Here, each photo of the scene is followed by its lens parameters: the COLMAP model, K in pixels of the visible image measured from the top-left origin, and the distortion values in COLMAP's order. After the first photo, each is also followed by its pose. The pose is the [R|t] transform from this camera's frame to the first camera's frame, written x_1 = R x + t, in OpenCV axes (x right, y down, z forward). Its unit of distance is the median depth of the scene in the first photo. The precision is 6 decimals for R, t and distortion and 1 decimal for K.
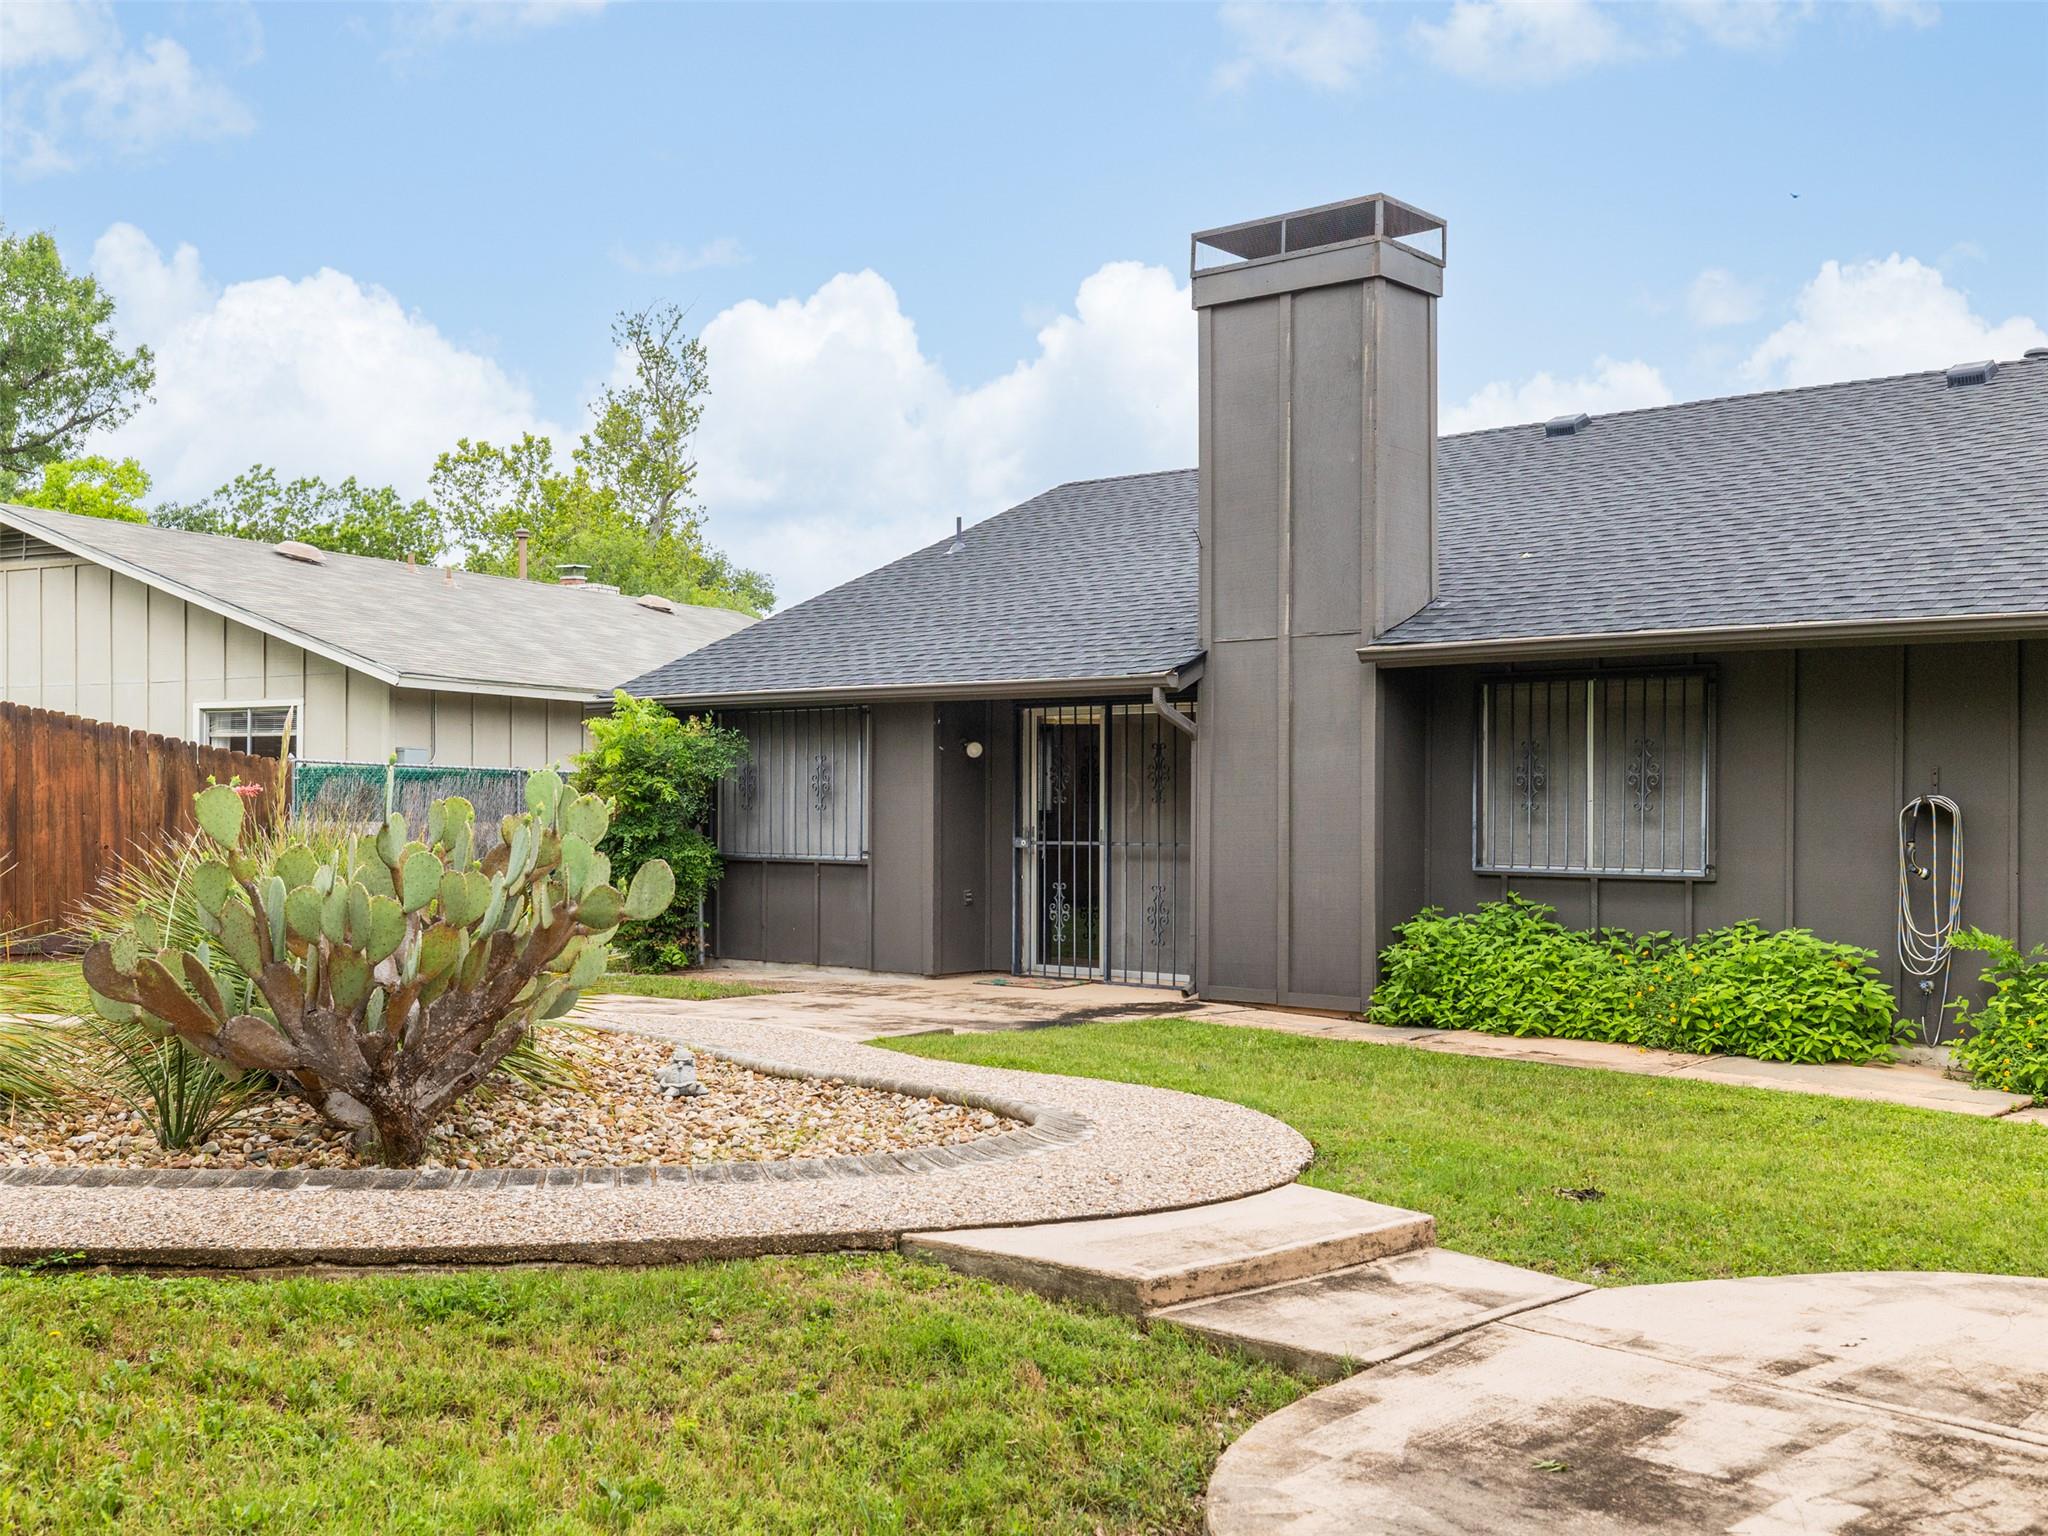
lens RADIAL K [[2095.5, 0, 1024.7], [0, 2095.5, 808.2], [0, 0, 1]] dist [-0.001847, 0.008692]
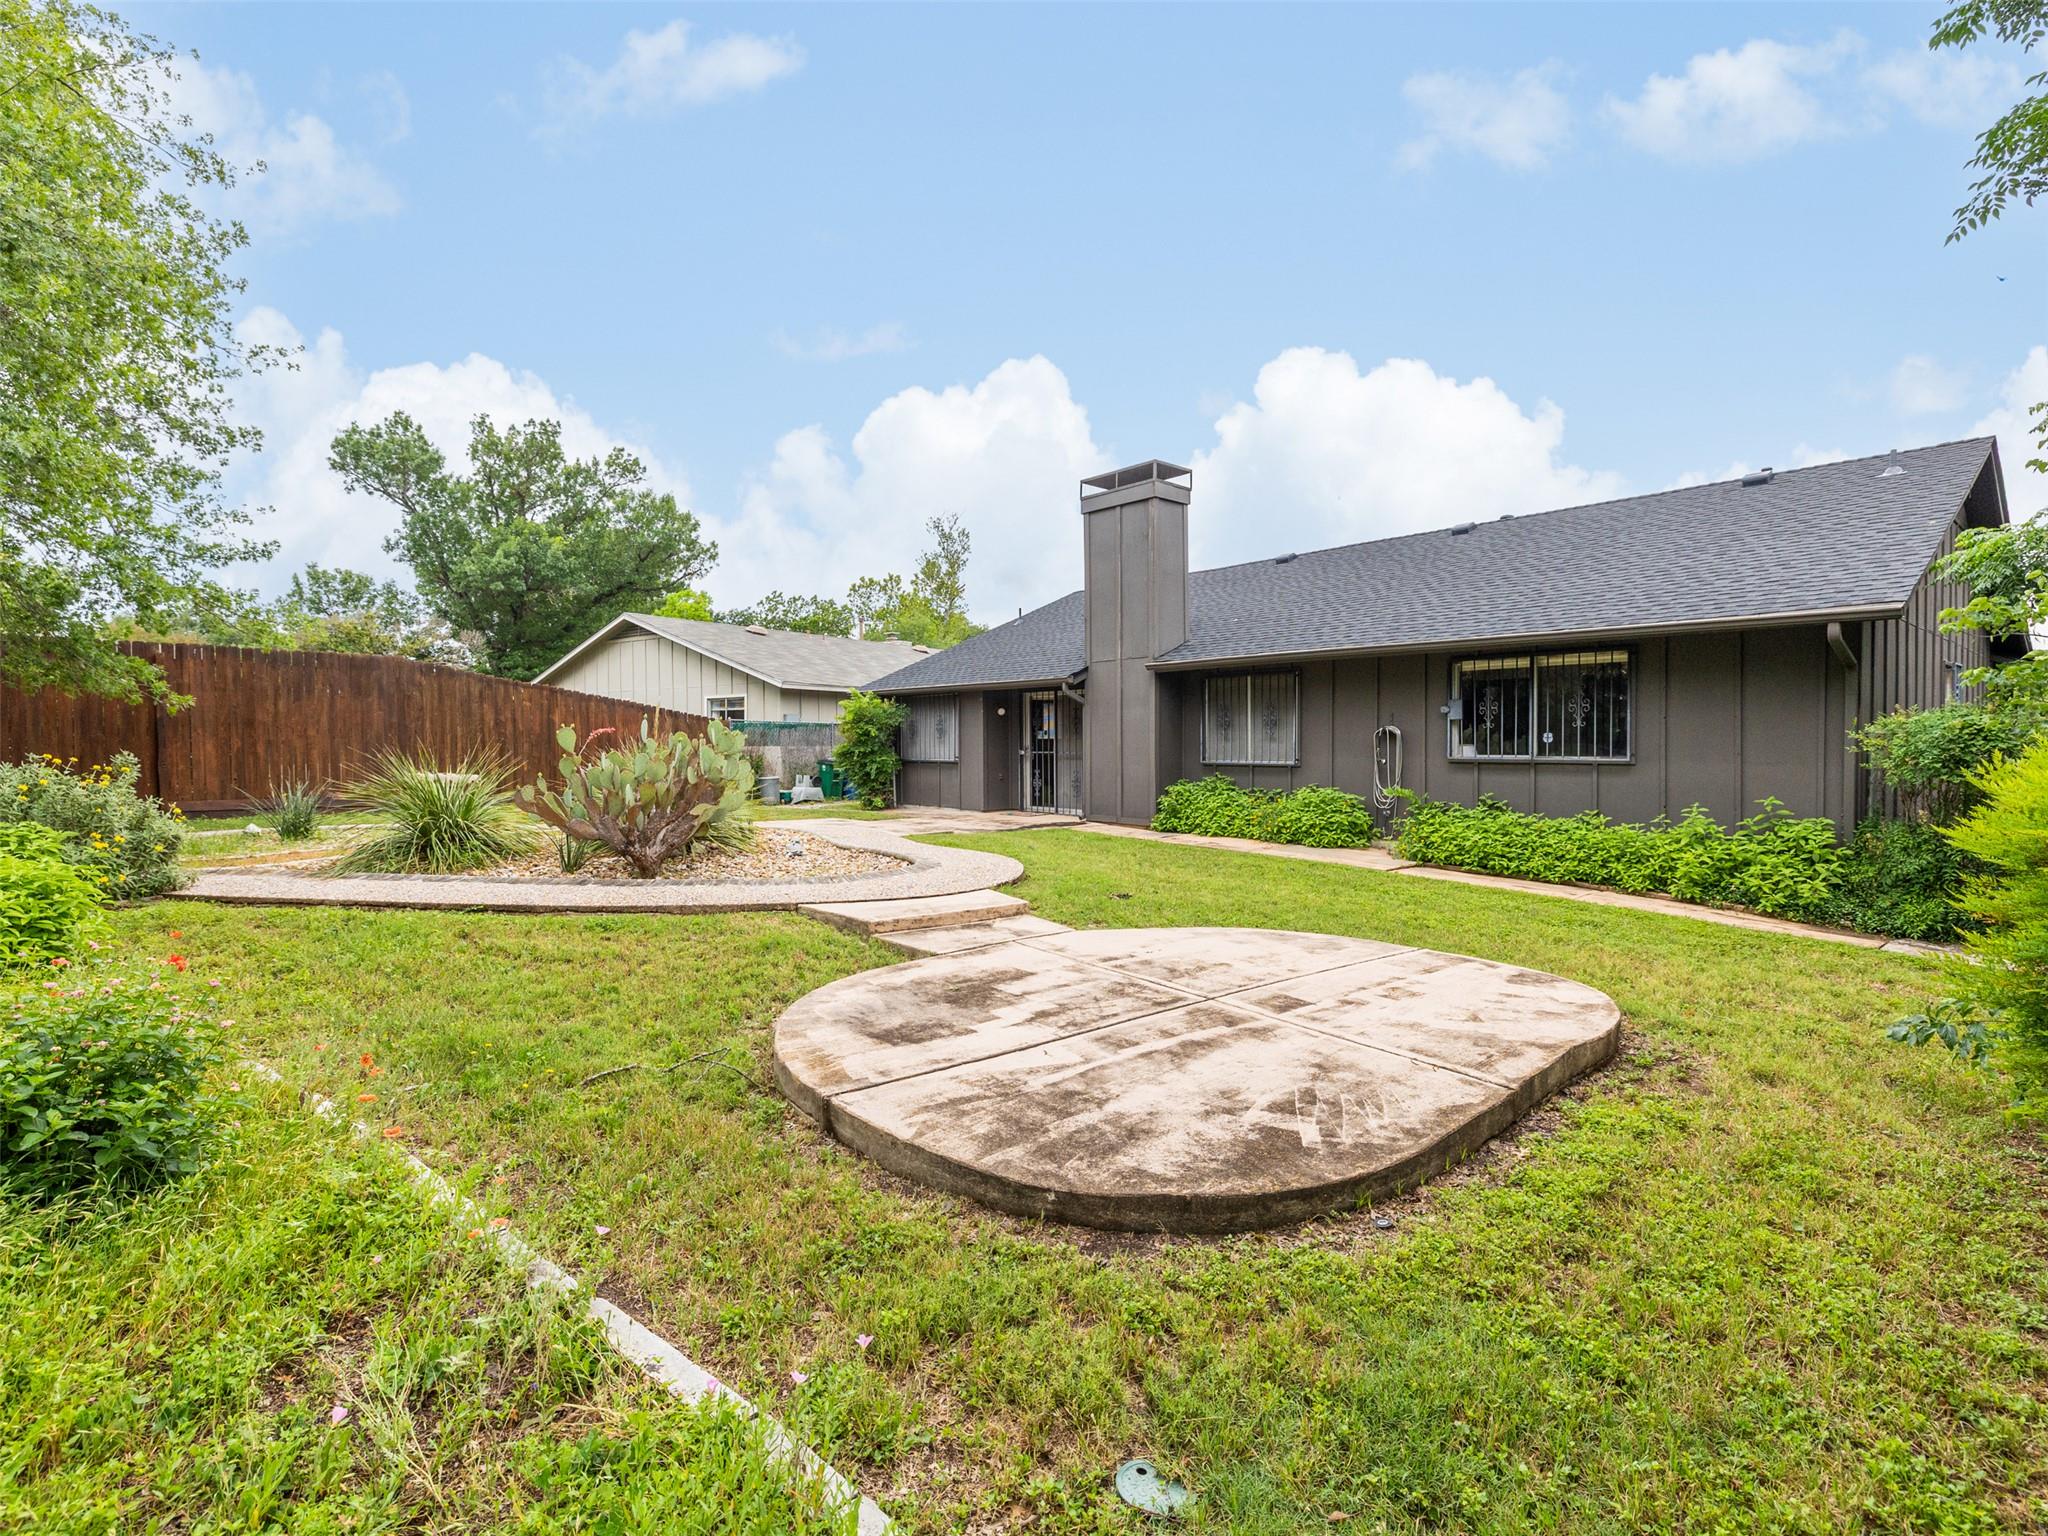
lens RADIAL K [[969.3, 0, 1023.5], [0, 969.3, 756.6], [0, 0, 1]] dist [-0.002225, 0.000568]
pose [[0.992010, -0.007059, -0.125965, 0.148558], [0.009143, 0.999831, 0.015974, 0.004911], [0.125831, -0.016998, 0.991906, -0.044170]]
